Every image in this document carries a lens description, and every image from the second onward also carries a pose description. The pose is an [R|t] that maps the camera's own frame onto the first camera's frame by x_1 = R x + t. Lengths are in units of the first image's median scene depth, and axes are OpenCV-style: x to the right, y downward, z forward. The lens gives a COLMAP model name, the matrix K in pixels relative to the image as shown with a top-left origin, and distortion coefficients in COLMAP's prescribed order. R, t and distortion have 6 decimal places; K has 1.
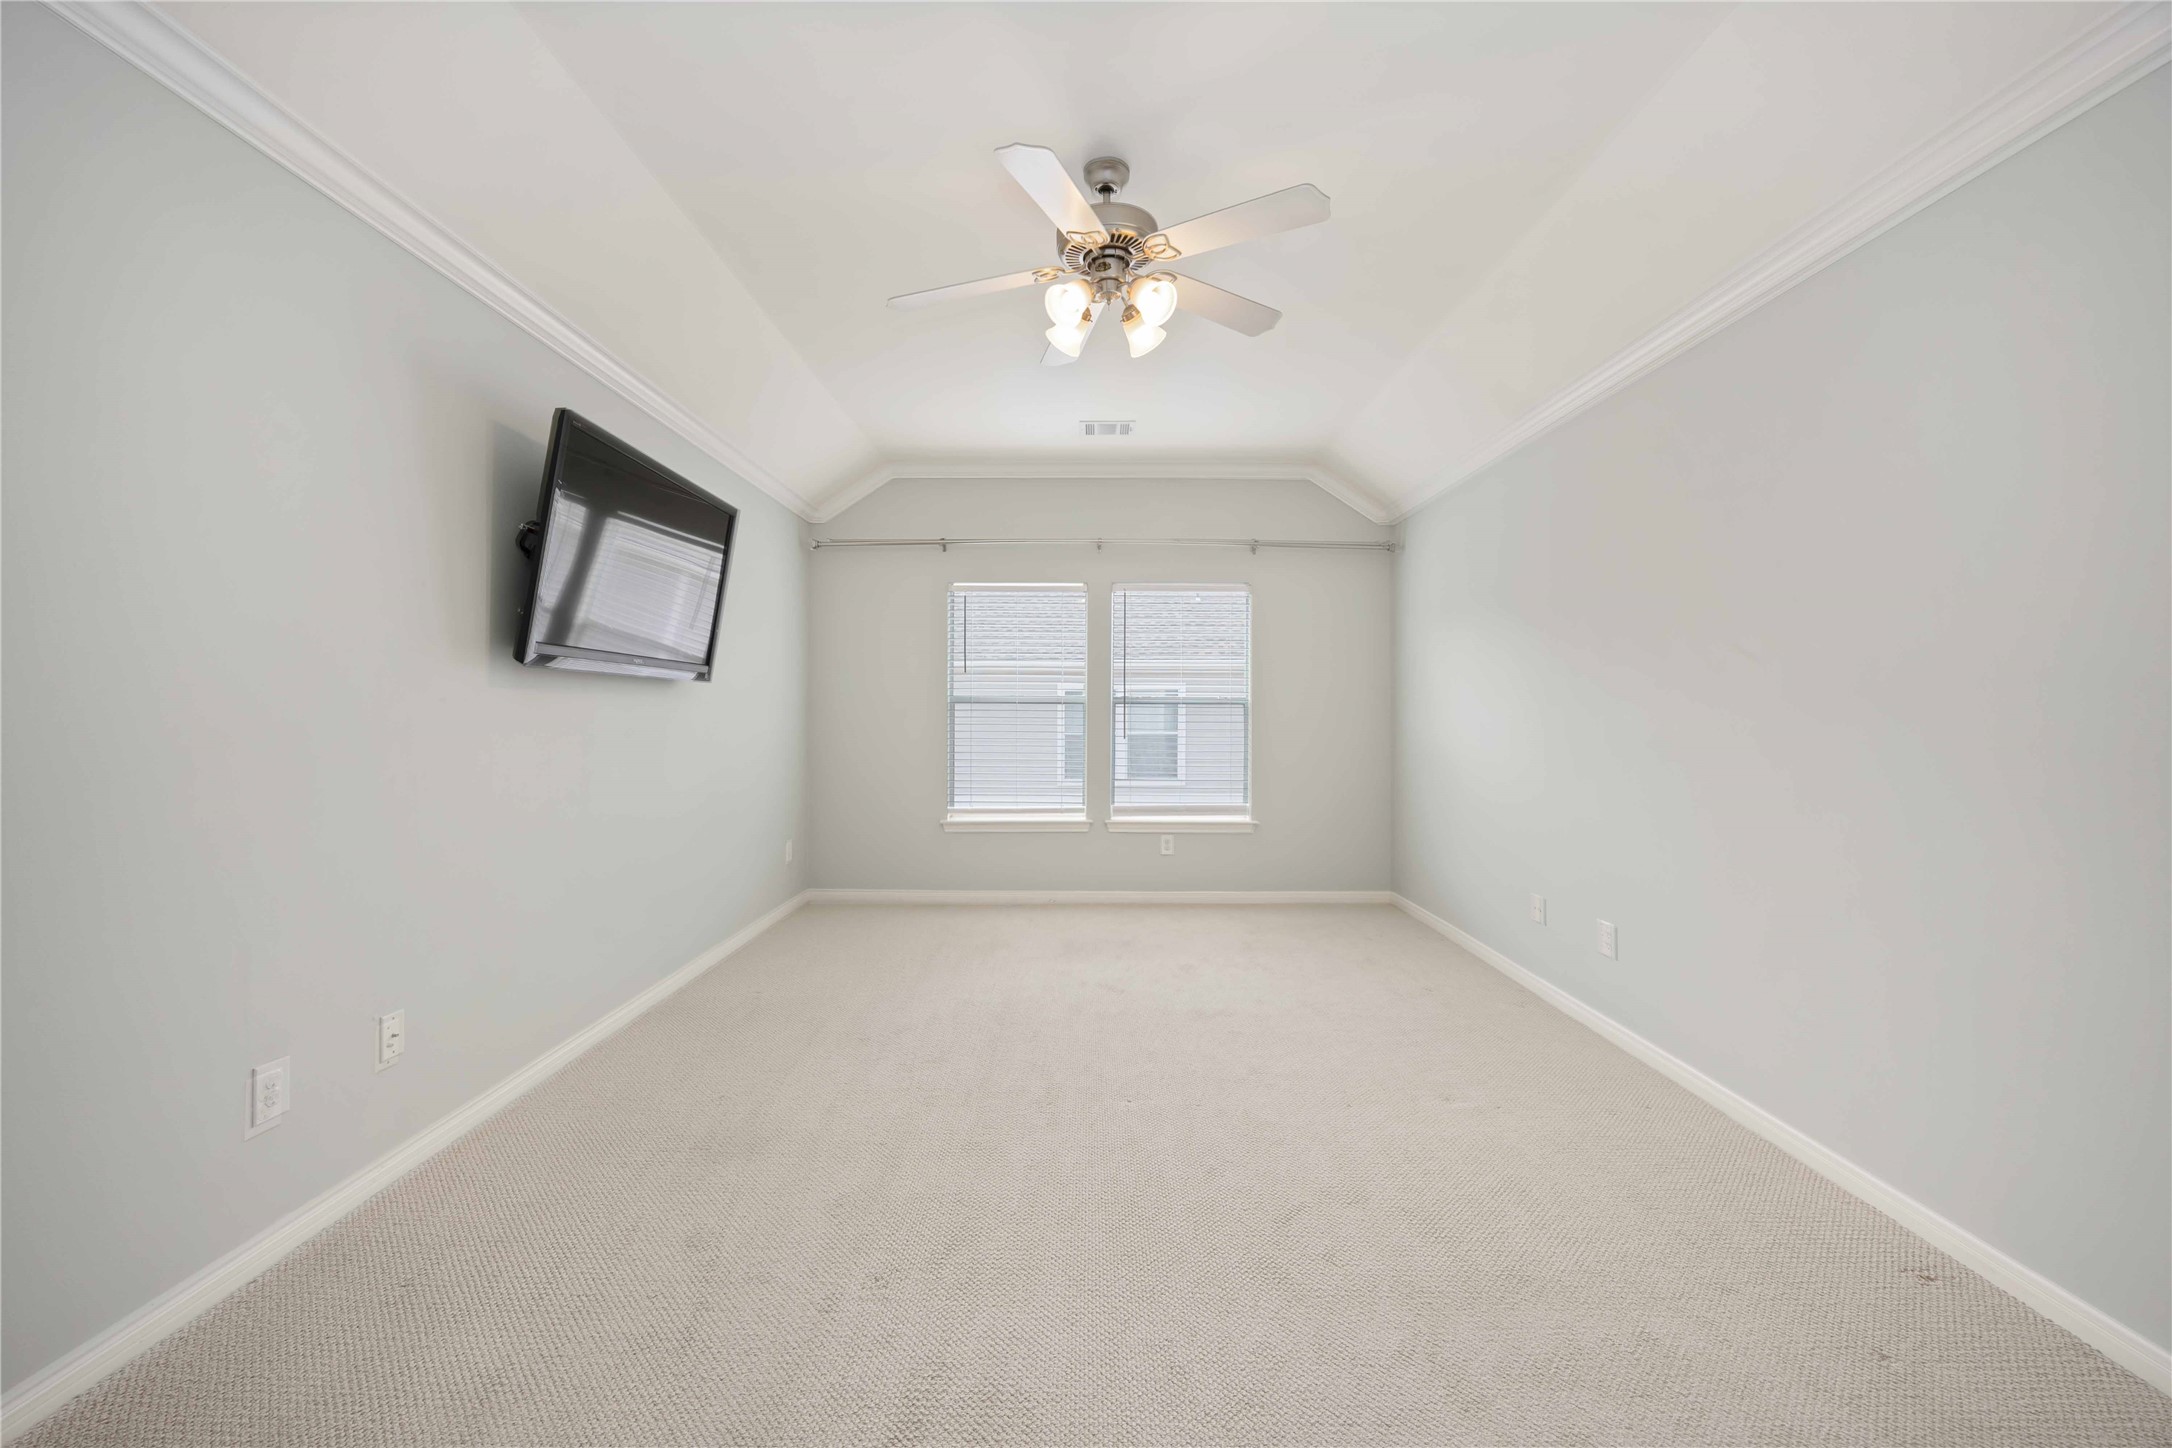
lens RADIAL K [[843.1, 0, 1064.0], [0, 843.1, 702.3], [0, 0, 1]] dist [0.000985, -0.000272]
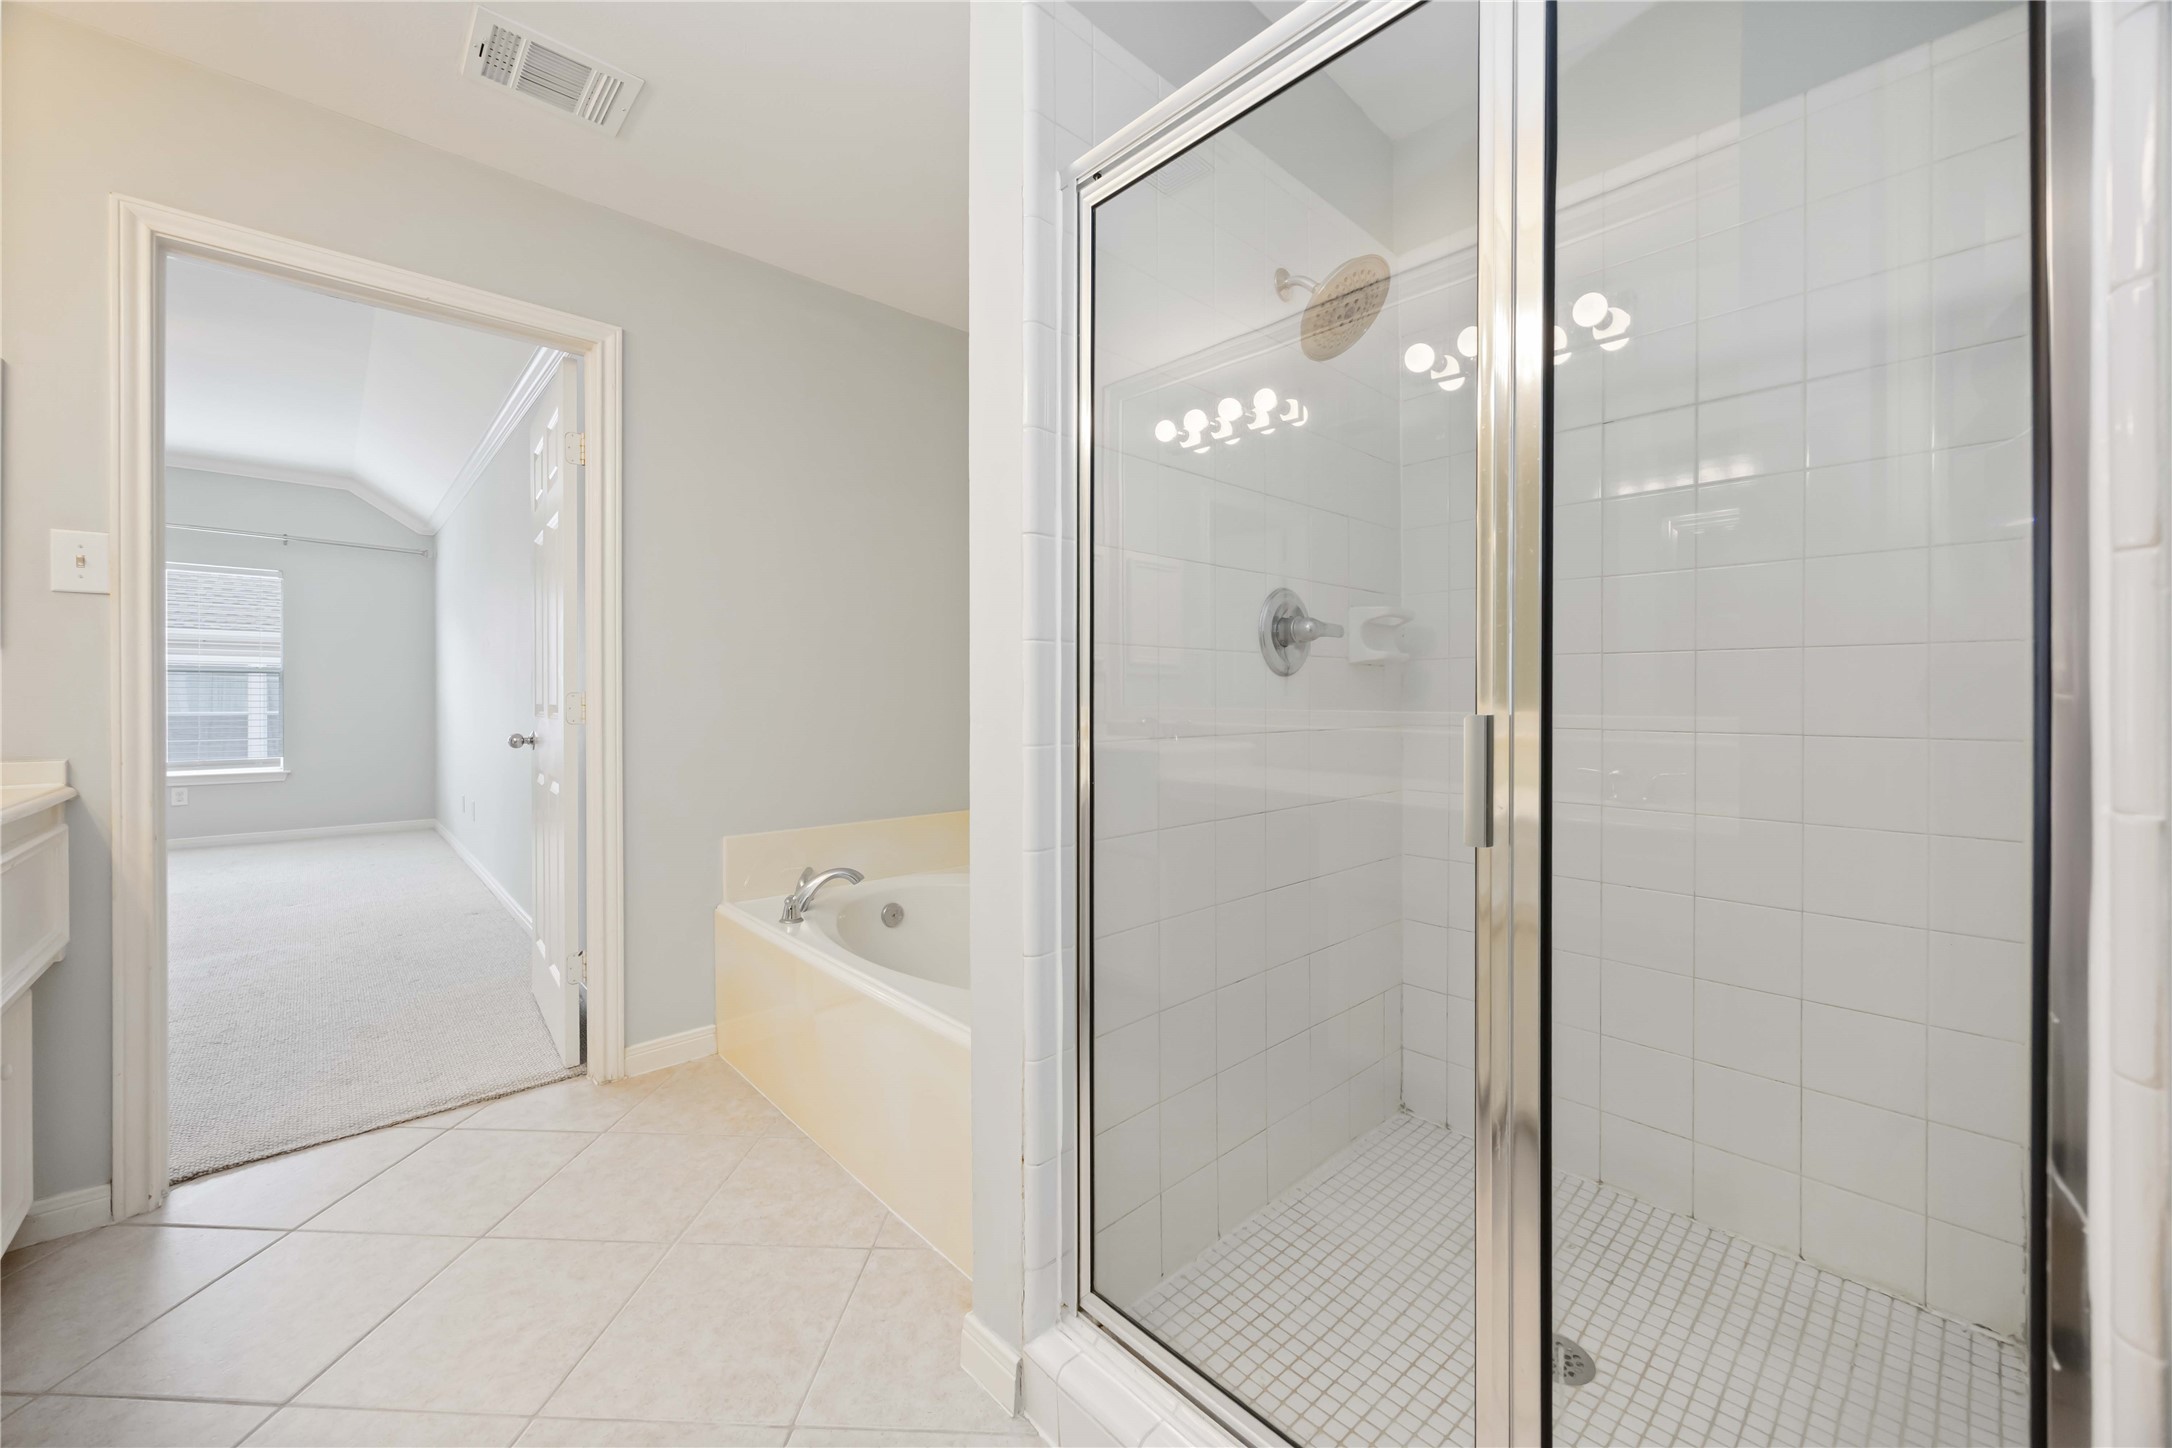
lens RADIAL K [[843.1, 0, 1057.8], [0, 843.1, 698.6], [0, 0, 1]] dist [0.000985, -0.000272]
pose [[0.740257, -0.000783, 0.672324, 0.231228], [-0.006092, 0.999950, 0.007873, 0.022892], [-0.672297, -0.009924, 0.740215, -0.613460]]
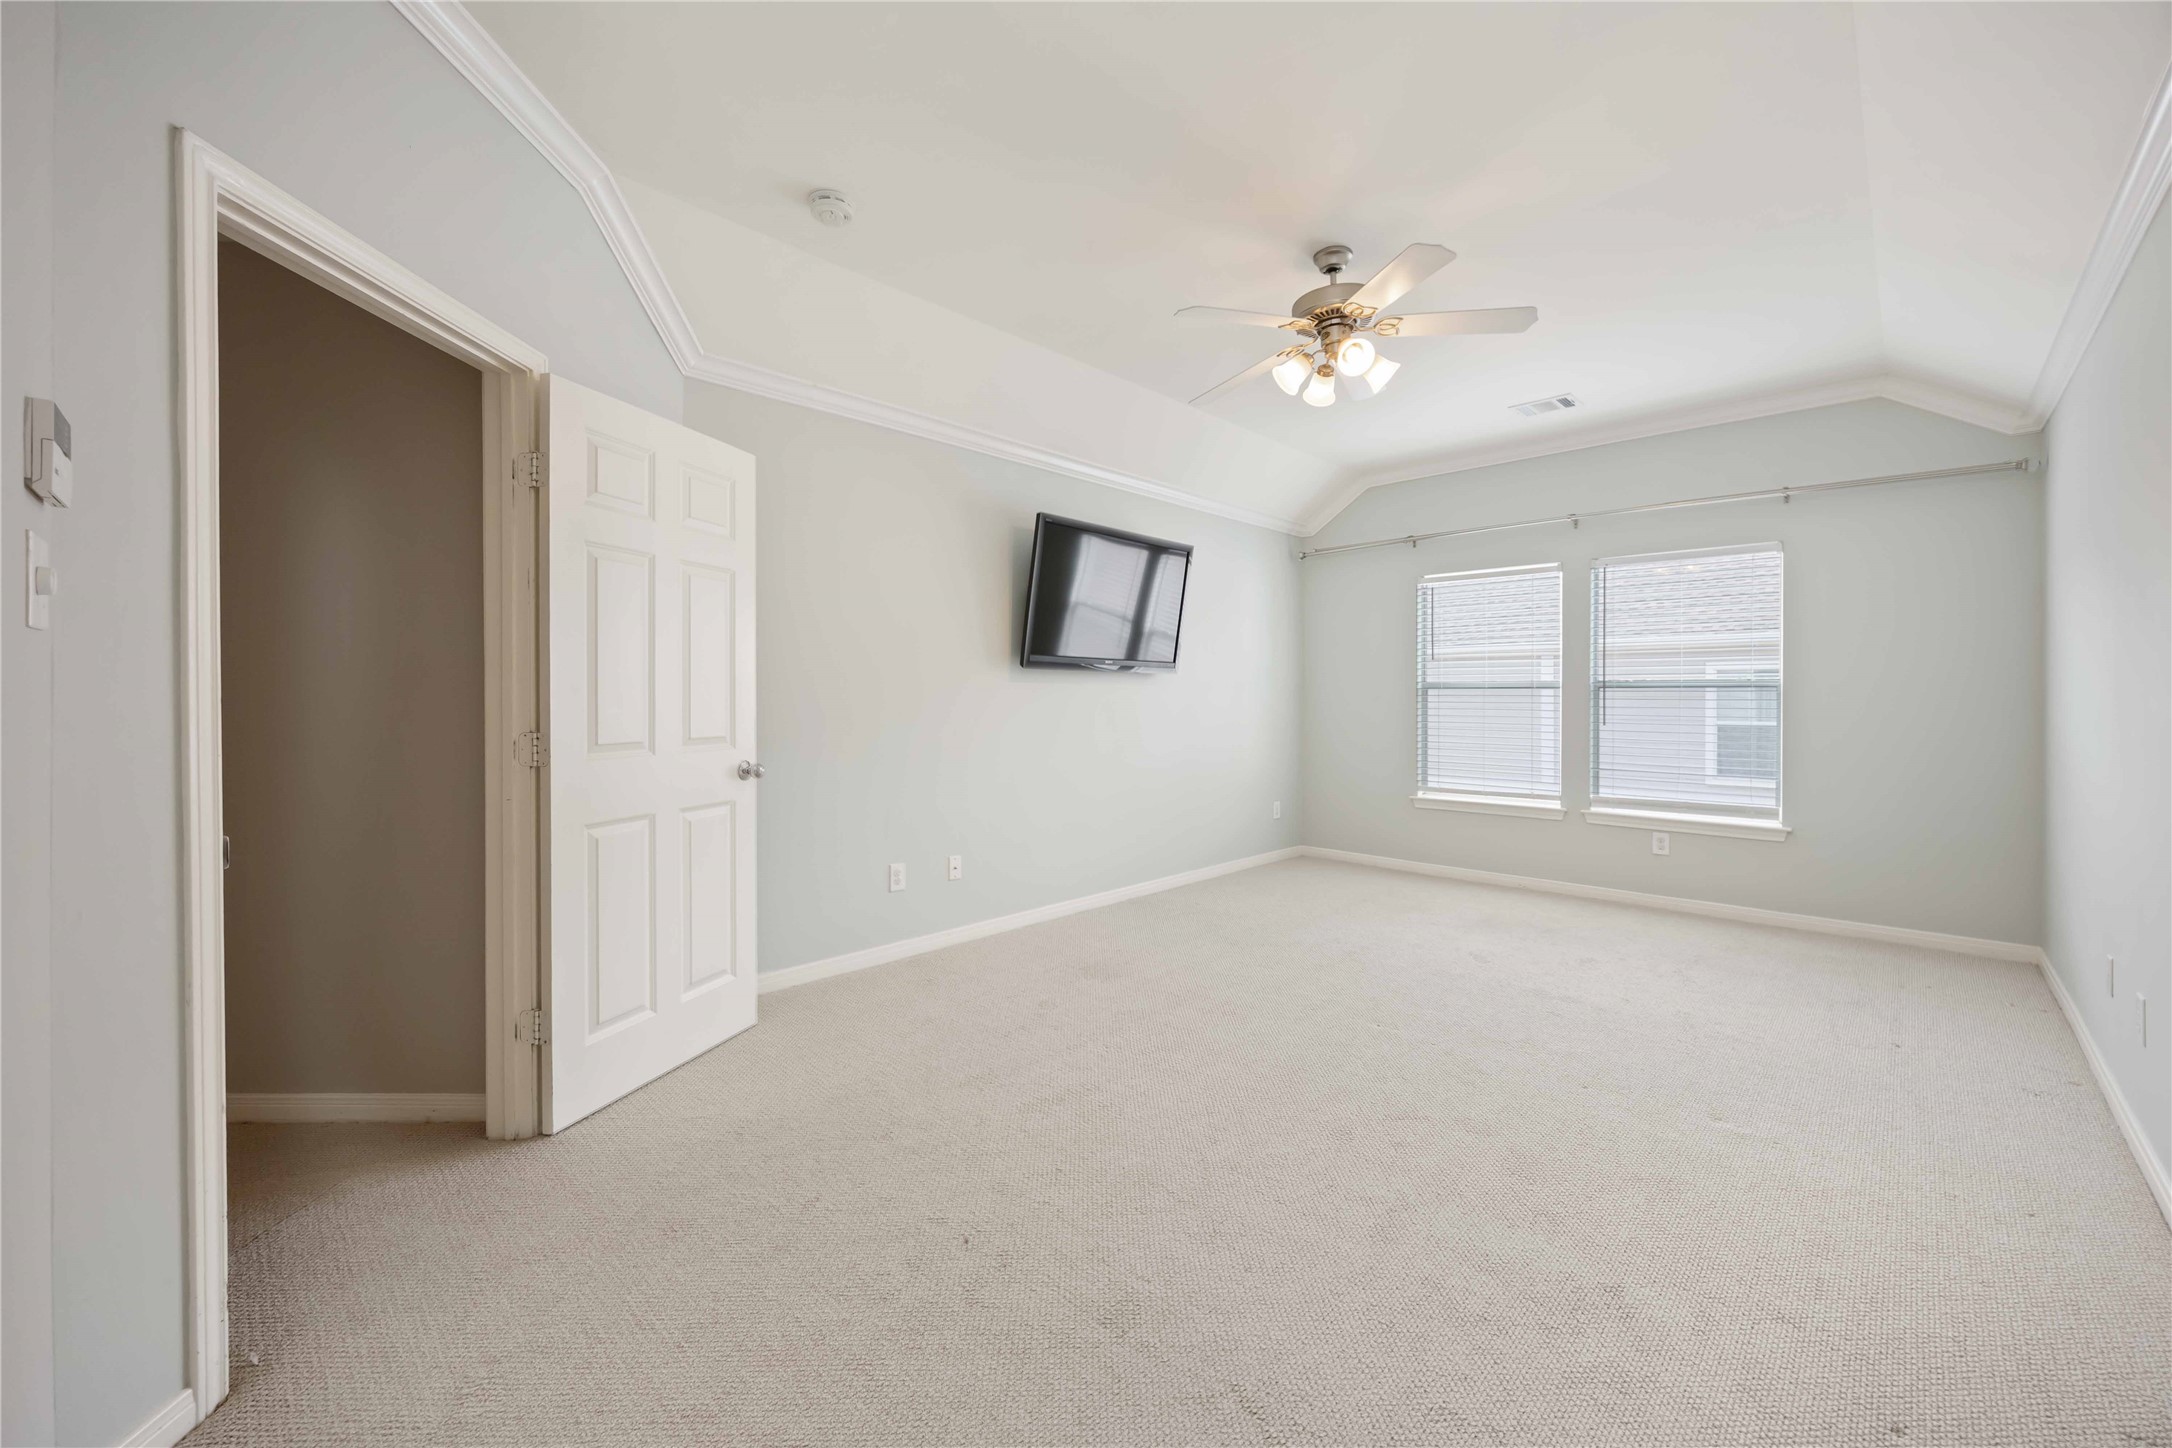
lens RADIAL K [[843.1, 0, 1102.4], [0, 843.1, 703.3], [0, 0, 1]] dist [0.000985, -0.000272]
pose [[0.730121, 0.004159, -0.683305, 0.301818], [0.008617, 0.999846, 0.015293, 0.000053], [0.683264, -0.017054, 0.729973, -0.061821]]
